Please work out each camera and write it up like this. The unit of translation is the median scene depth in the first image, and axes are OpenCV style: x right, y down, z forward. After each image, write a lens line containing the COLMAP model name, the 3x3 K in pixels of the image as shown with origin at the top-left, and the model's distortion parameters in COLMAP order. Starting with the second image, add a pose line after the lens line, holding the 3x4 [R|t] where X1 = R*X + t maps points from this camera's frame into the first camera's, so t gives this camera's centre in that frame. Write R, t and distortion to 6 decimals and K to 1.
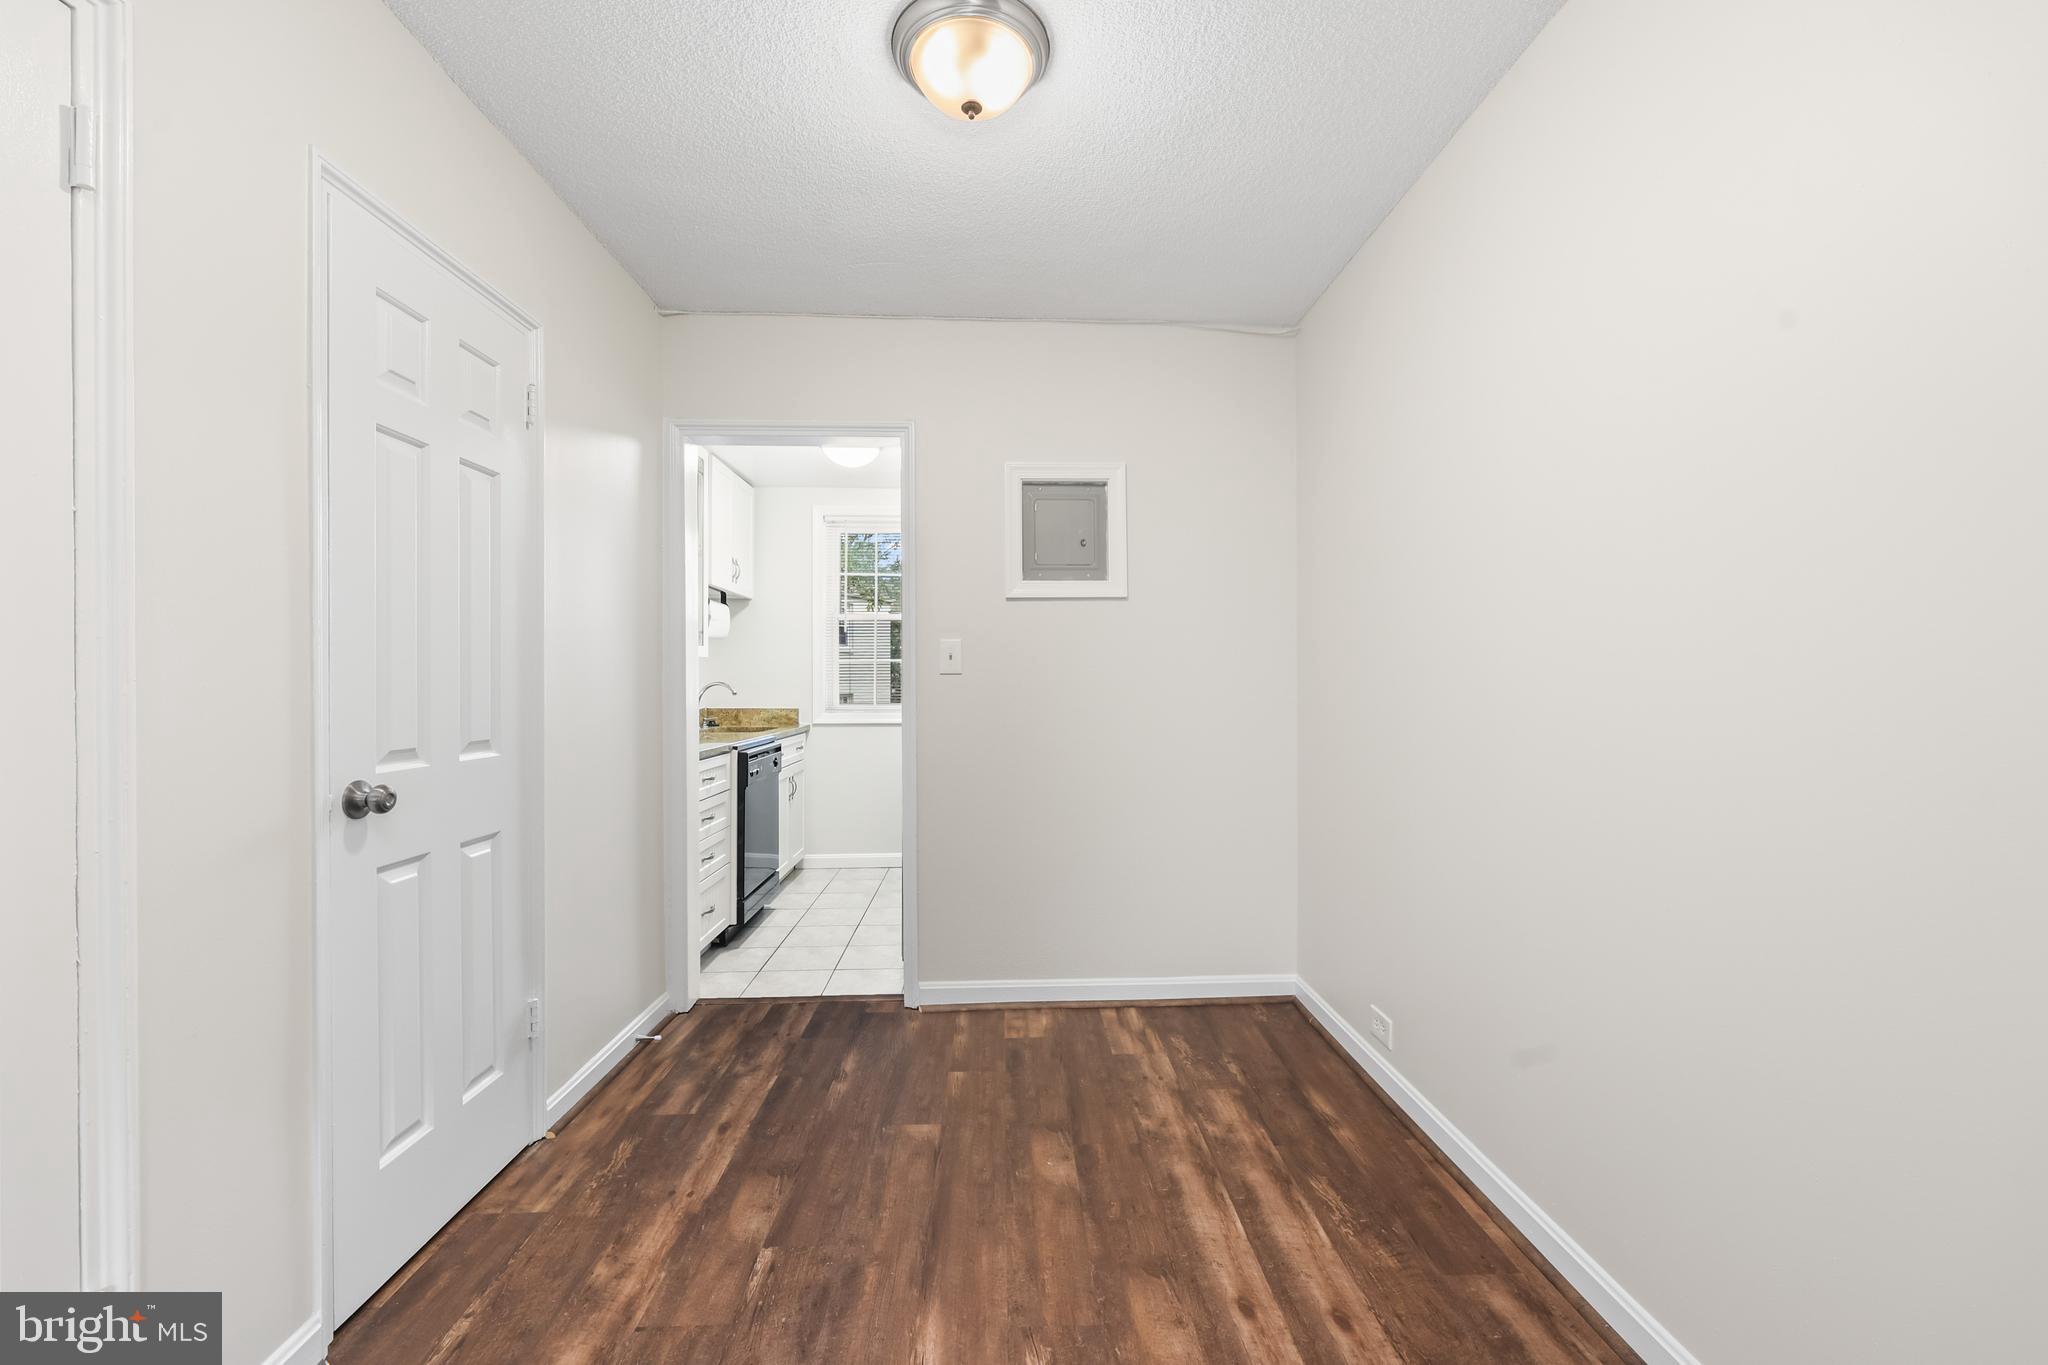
lens RADIAL K [[840.7, 0, 1024.0], [0, 840.7, 682.5], [0, 0, 1]] dist [0.000234, 0.000032]
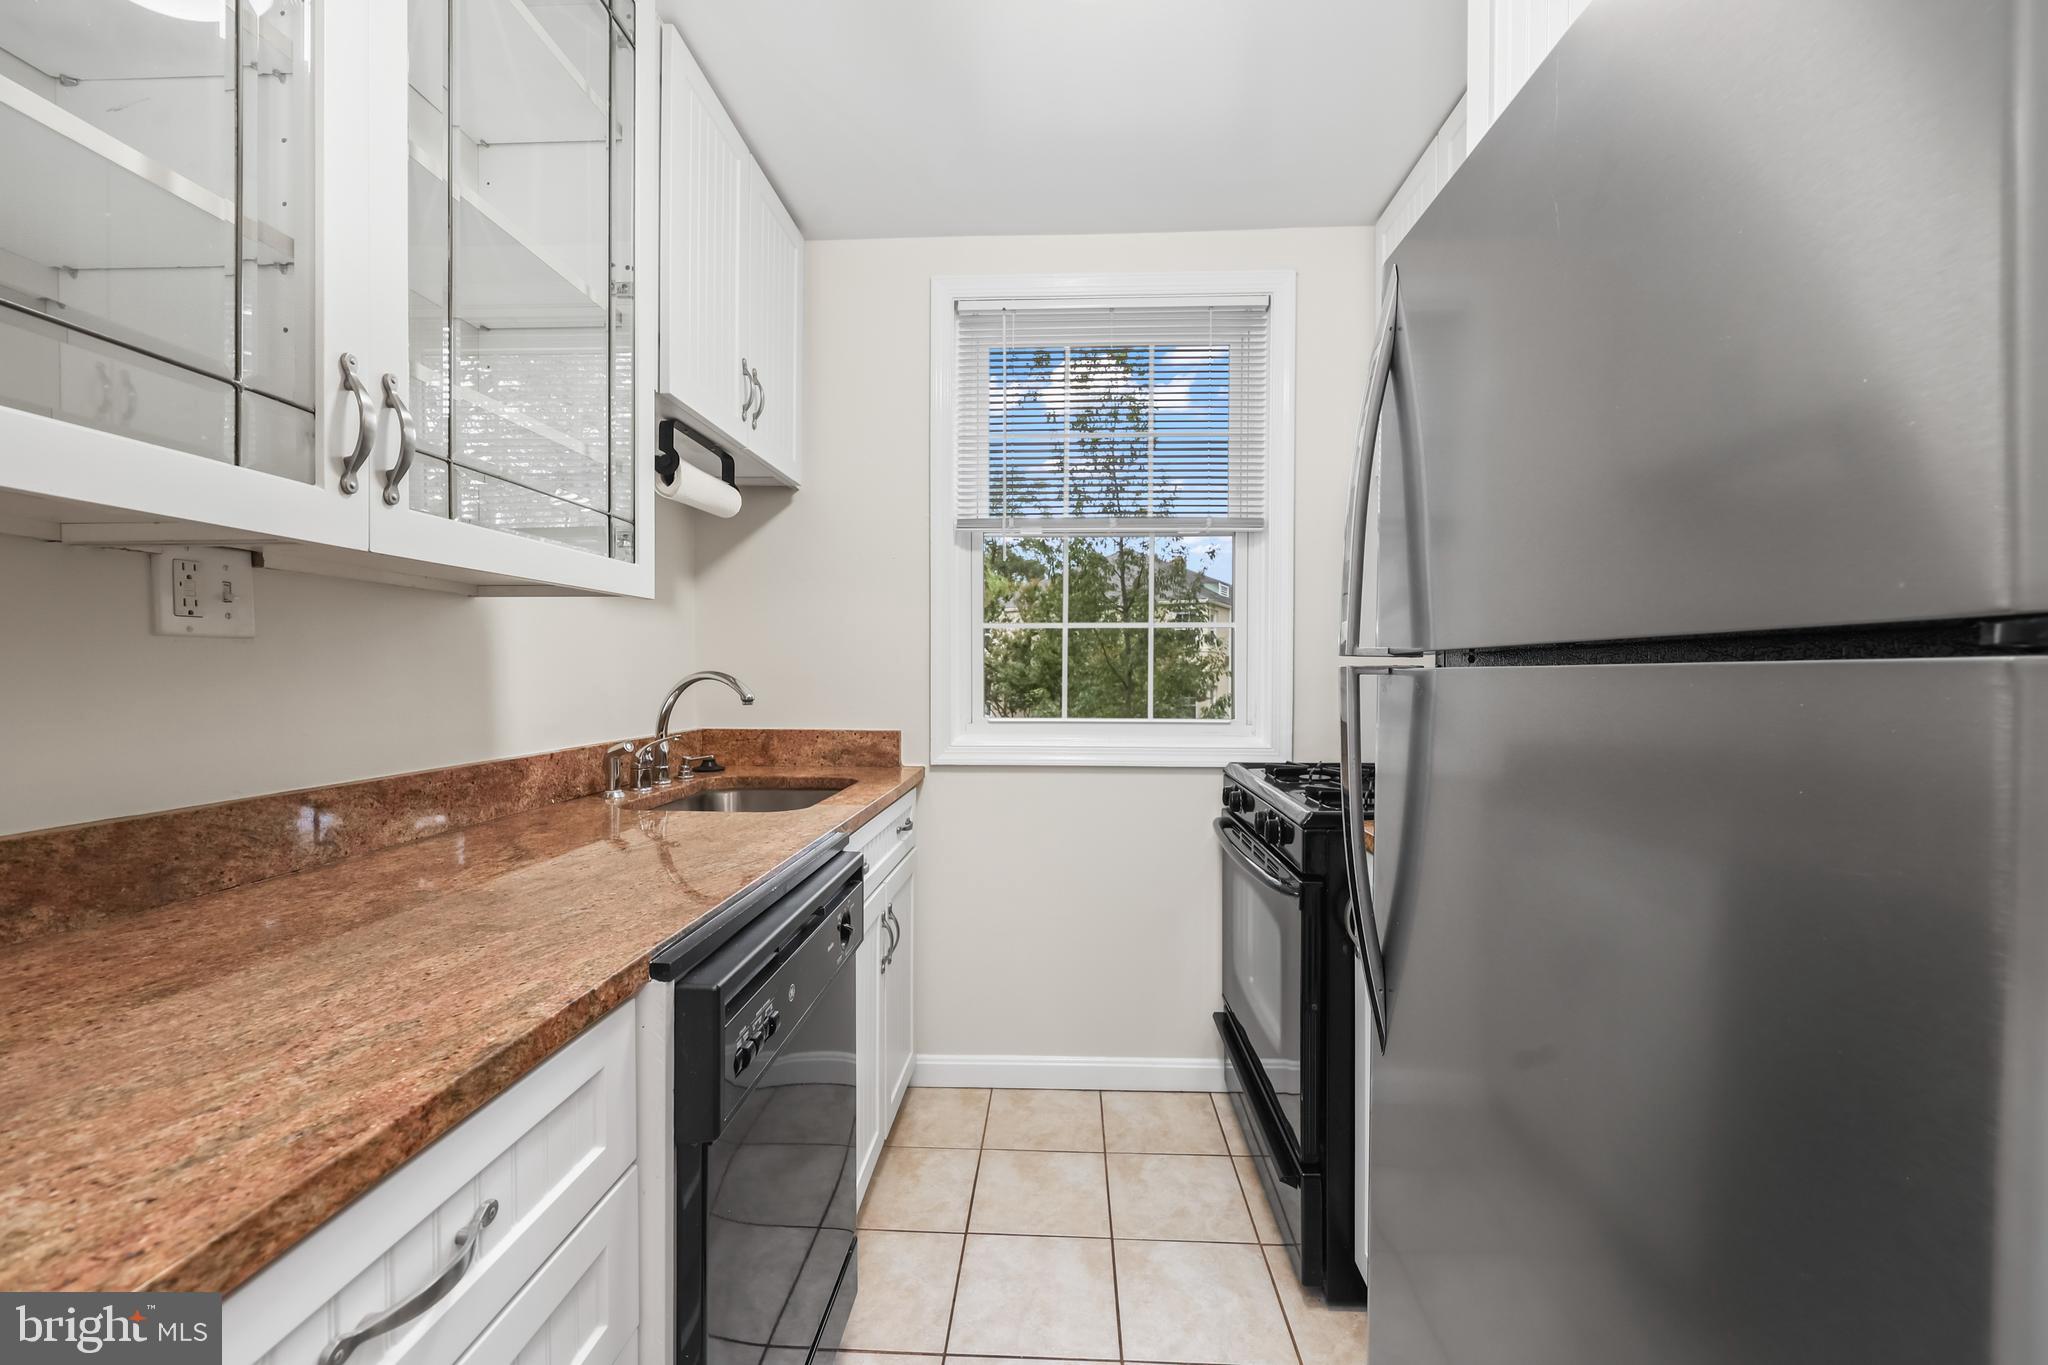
lens RADIAL K [[840.7, 0, 1024.0], [0, 840.7, 682.5], [0, 0, 1]] dist [0.000234, 0.000032]
pose [[0.996134, 0.003989, -0.087754, -0.164416], [-0.003164, 0.999949, 0.009539, 0.000682], [0.087787, -0.009224, 0.996097, 0.564554]]
